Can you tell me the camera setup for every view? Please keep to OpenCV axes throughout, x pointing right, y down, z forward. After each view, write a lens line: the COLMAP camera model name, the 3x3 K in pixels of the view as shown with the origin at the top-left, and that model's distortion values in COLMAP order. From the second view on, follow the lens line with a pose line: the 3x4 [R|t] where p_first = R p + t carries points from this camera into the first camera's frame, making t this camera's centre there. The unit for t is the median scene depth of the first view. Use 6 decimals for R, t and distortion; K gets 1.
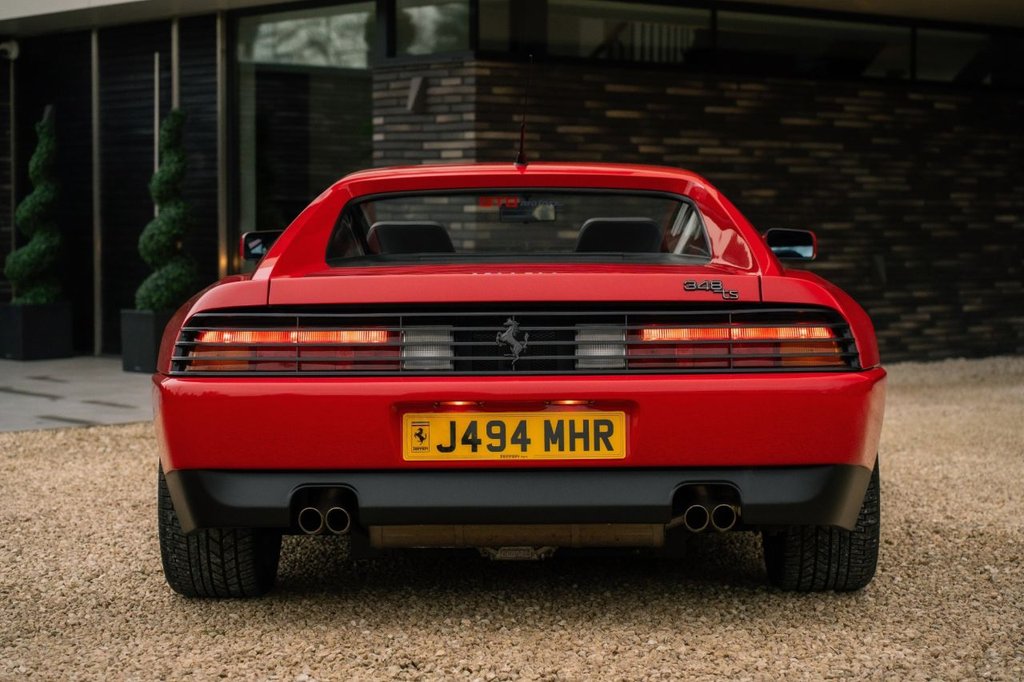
lens RADIAL K [[2236.3, 0, 512.0], [0, 2236.3, 341.0], [0, 0, 1]] dist [0.015463, -0.264172]
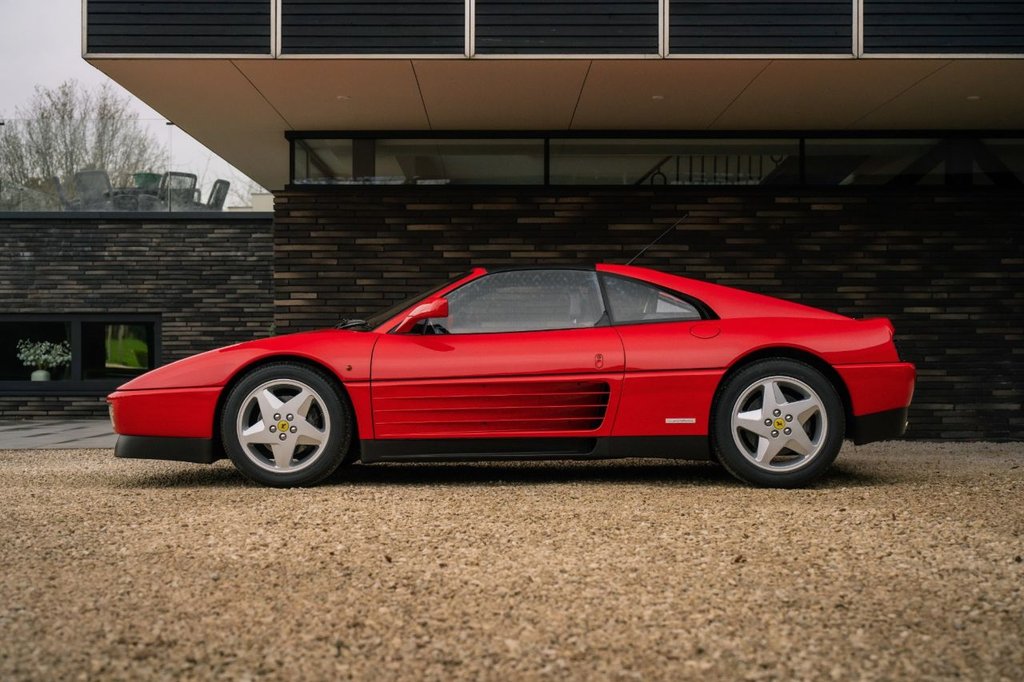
lens RADIAL K [[1540.7, 0, 501.7], [0, 1540.7, 348.9], [0, 0, 1]] dist [-0.005631, -0.049155]
pose [[0.763405, -0.005489, -0.645897, 1.495977], [-0.033352, 0.998295, -0.047904, 0.014105], [0.645058, 0.058112, 0.761920, 0.884165]]
